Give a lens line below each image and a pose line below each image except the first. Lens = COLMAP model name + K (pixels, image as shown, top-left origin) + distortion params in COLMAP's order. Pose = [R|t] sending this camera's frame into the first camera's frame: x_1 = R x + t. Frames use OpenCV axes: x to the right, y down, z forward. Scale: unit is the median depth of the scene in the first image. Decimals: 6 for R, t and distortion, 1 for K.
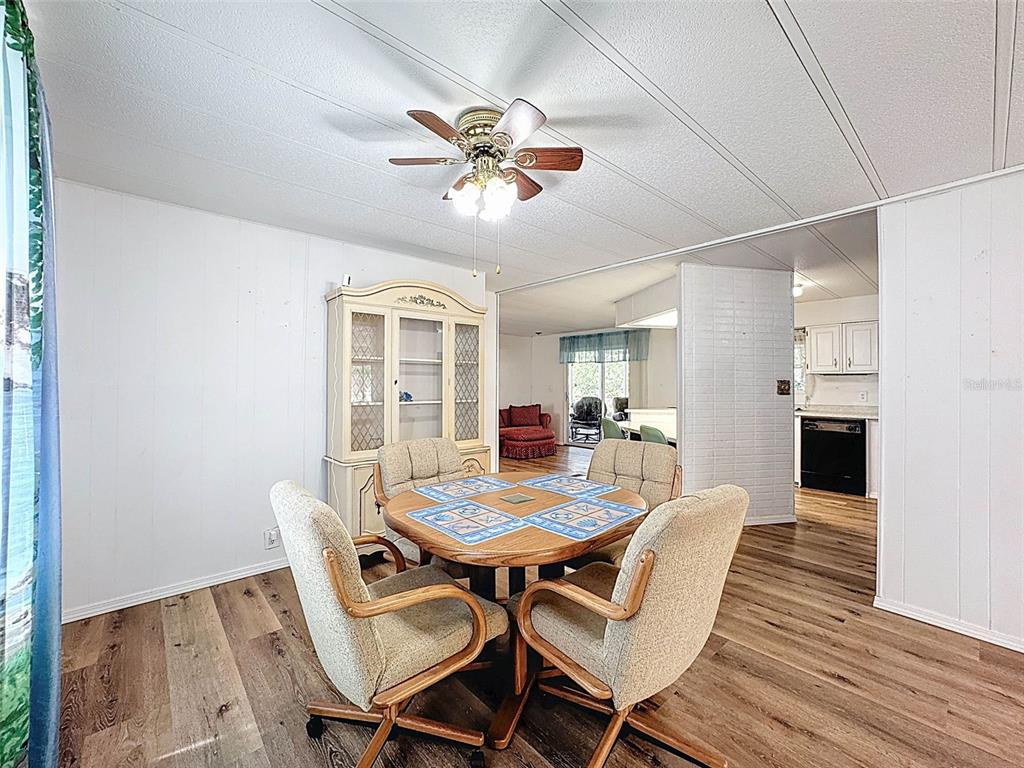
lens RADIAL K [[418.1, 0, 516.3], [0, 418.1, 381.8], [0, 0, 1]] dist [-0.025035, 0.001211]
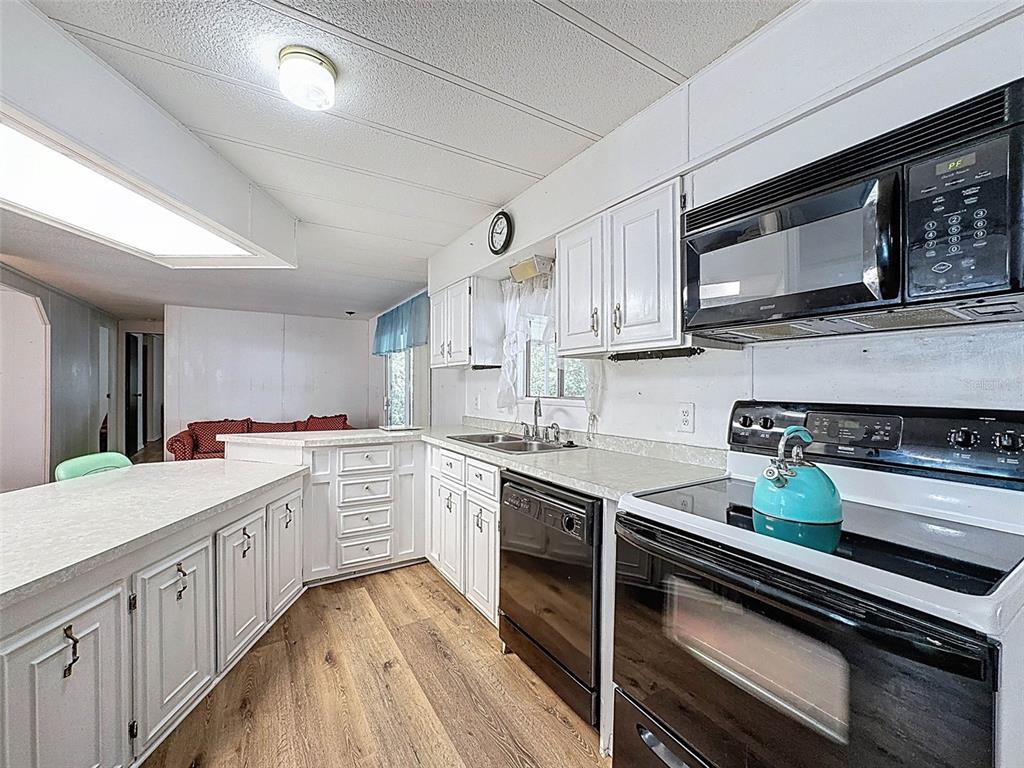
lens RADIAL K [[418.1, 0, 511.3], [0, 418.1, 389.7], [0, 0, 1]] dist [-0.025035, 0.001211]
pose [[0.986345, 0.002354, -0.164673, 0.442700], [-0.000116, 0.999908, 0.013599, 0.003621], [0.164690, -0.013394, 0.986254, 0.366165]]
